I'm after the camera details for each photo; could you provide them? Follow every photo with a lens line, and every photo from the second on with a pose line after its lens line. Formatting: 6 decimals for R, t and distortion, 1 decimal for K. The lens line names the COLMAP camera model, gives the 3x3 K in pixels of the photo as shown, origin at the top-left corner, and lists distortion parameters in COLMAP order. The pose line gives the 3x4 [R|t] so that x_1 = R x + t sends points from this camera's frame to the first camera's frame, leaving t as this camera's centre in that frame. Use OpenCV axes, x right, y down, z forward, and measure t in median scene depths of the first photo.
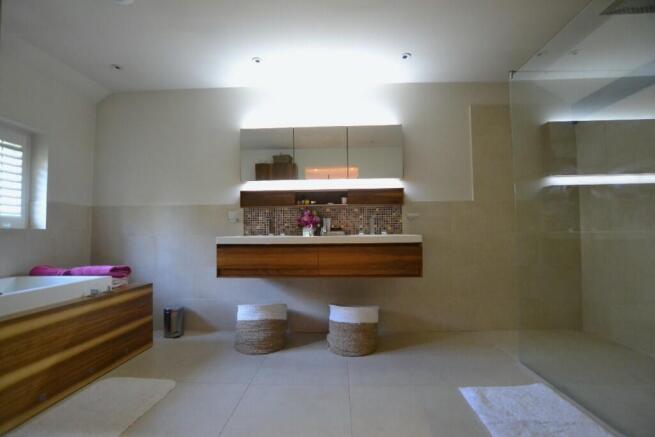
lens RADIAL K [[290.2, 0, 327.1], [0, 290.2, 221.0], [0, 0, 1]] dist [-0.026323, 0.001823]
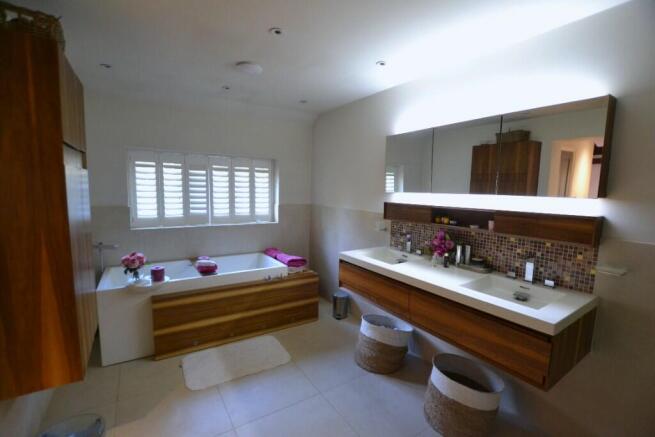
lens RADIAL K [[290.2, 0, 337.2], [0, 290.2, 222.0], [0, 0, 1]] dist [-0.026323, 0.001823]
pose [[0.596174, 0.118228, -0.794102, 0.402376], [-0.002074, 0.989321, 0.145736, -0.184256], [0.802853, -0.085237, 0.590053, 0.290988]]
